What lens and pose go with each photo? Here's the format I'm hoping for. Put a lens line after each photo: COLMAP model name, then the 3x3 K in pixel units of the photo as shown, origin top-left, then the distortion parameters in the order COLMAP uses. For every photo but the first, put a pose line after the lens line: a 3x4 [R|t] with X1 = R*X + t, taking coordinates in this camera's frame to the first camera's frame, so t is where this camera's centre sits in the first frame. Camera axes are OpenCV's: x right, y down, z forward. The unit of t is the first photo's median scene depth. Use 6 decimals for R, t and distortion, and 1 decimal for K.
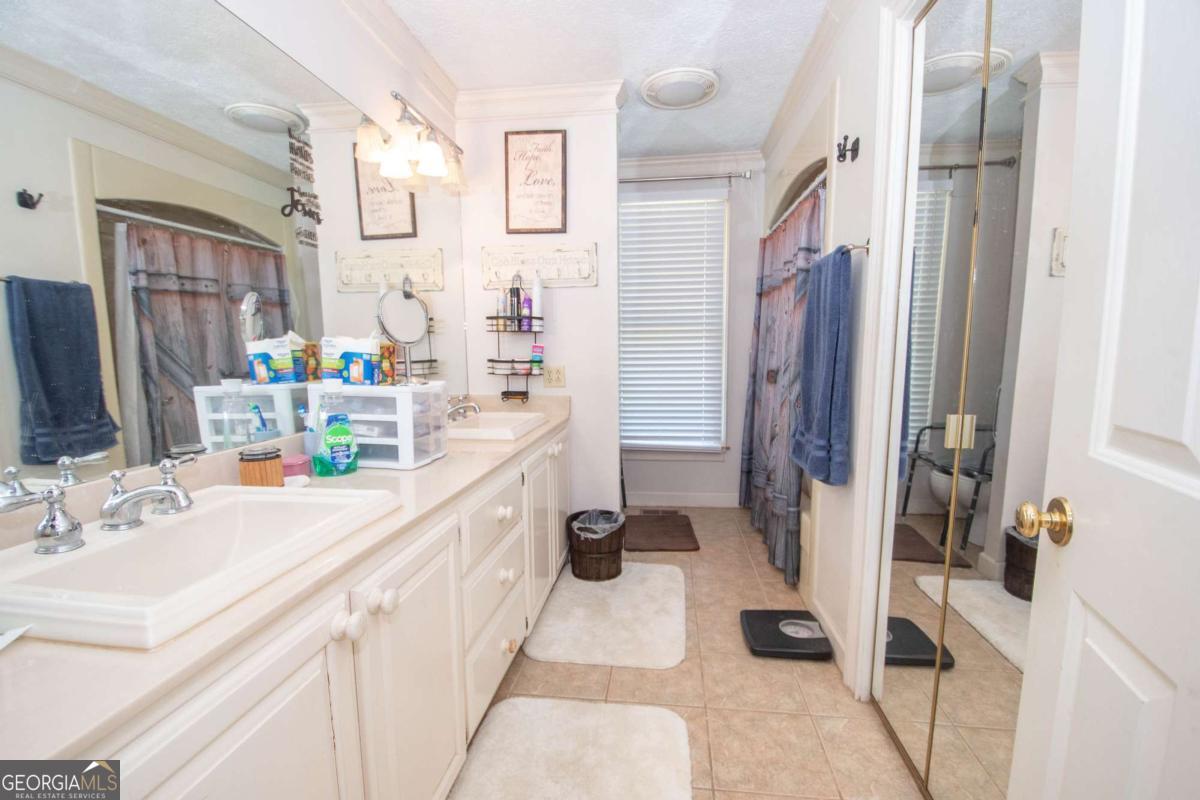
lens RADIAL K [[521.8, 0, 599.8], [0, 521.8, 418.6], [0, 0, 1]] dist [0.000578, -0.015540]
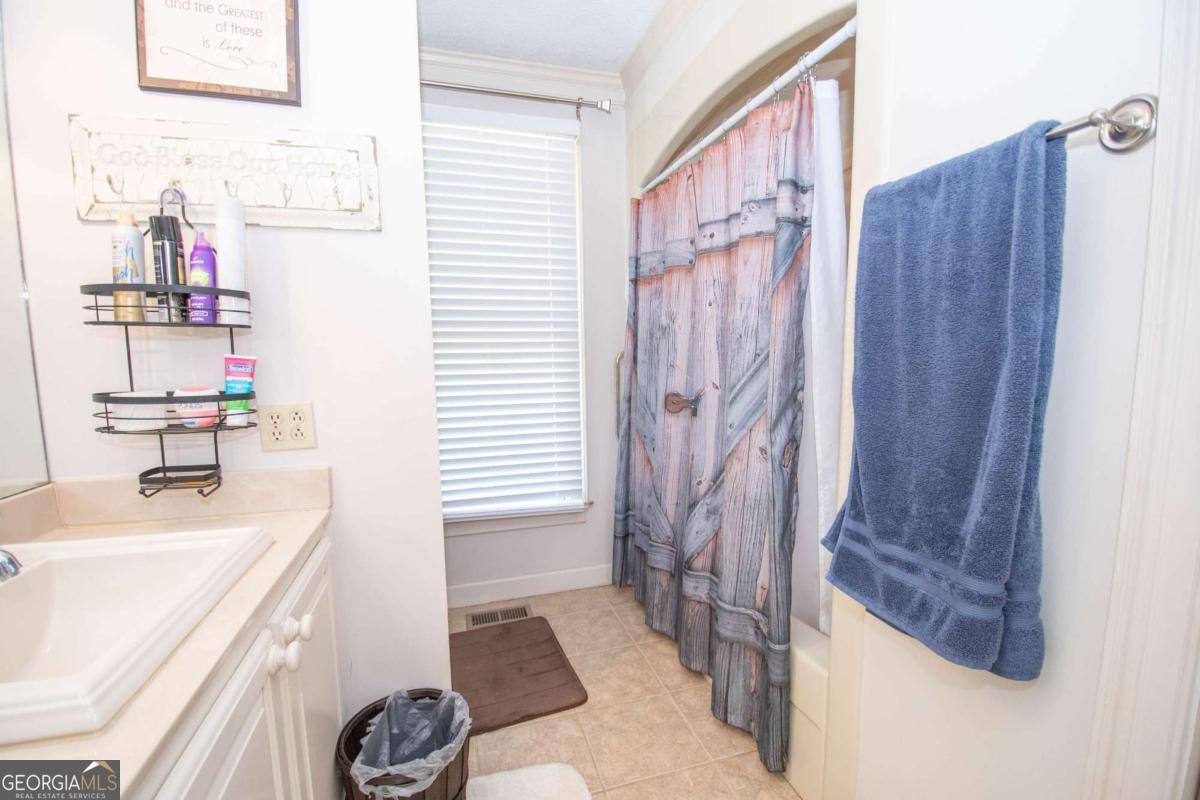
lens RADIAL K [[521.8, 0, 599.8], [0, 521.8, 418.6], [0, 0, 1]] dist [0.000578, -0.015540]
pose [[0.915127, -0.050100, 0.400041, -0.020469], [0.055689, 0.998445, -0.002350, -0.072742], [-0.399301, 0.024428, 0.916494, 0.488932]]
